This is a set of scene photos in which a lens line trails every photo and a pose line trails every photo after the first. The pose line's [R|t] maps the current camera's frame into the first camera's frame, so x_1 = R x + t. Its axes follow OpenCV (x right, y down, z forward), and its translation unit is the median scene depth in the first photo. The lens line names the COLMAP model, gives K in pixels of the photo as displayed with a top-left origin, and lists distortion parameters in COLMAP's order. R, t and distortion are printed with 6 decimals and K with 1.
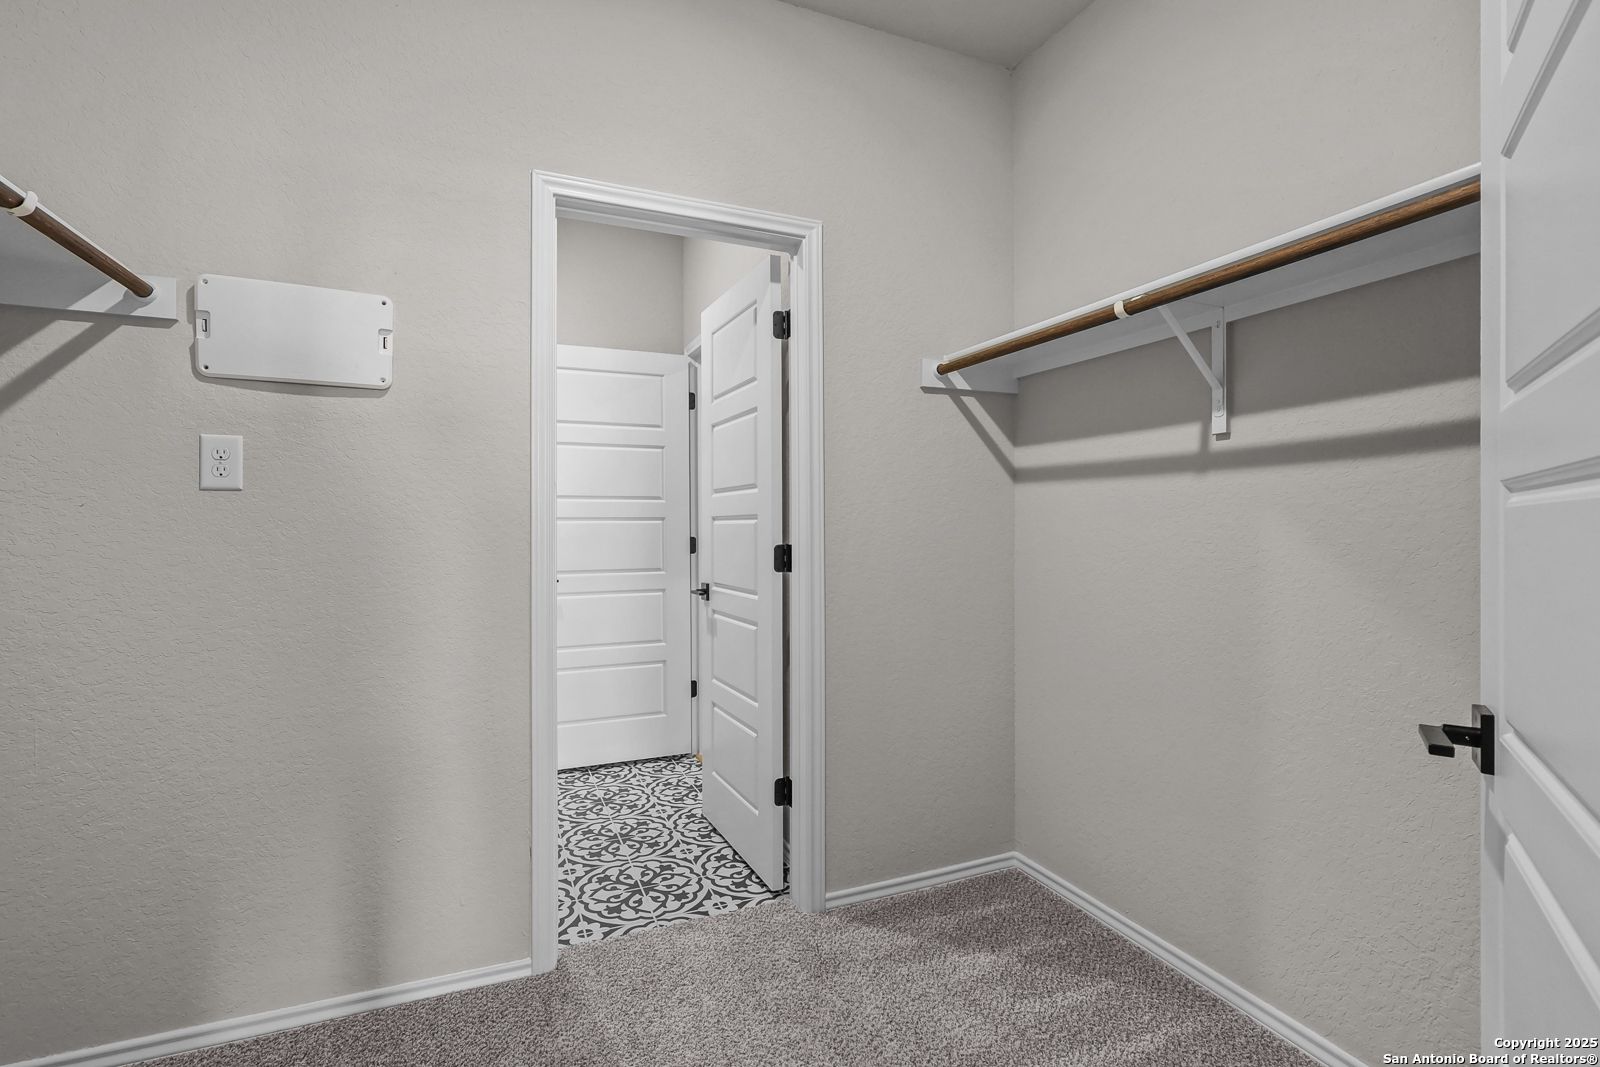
lens RADIAL K [[739.6, 0, 791.3], [0, 739.6, 517.0], [0, 0, 1]] dist [-0.000022, 0.000009]
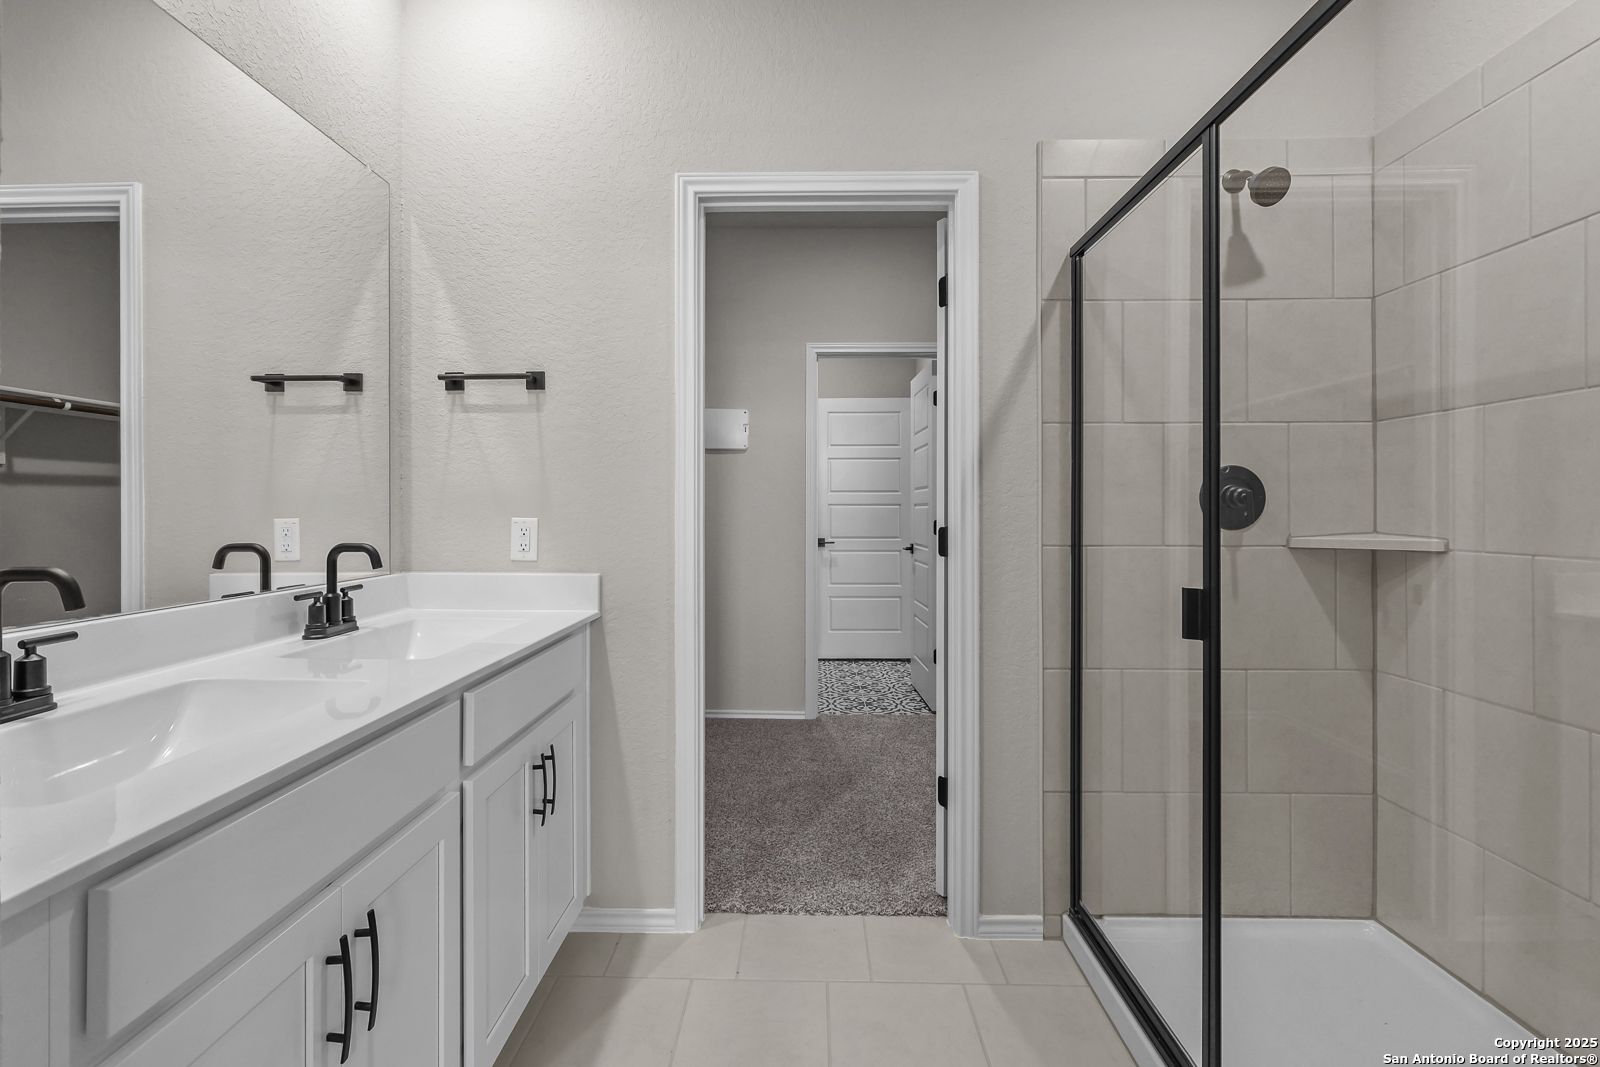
lens RADIAL K [[739.6, 0, 791.3], [0, 739.6, 517.0], [0, 0, 1]] dist [-0.000022, 0.000009]
pose [[0.912644, 0.012858, -0.408554, 0.383040], [-0.004598, 0.999765, 0.021192, -0.005827], [0.408730, -0.017462, 0.912488, -0.765613]]
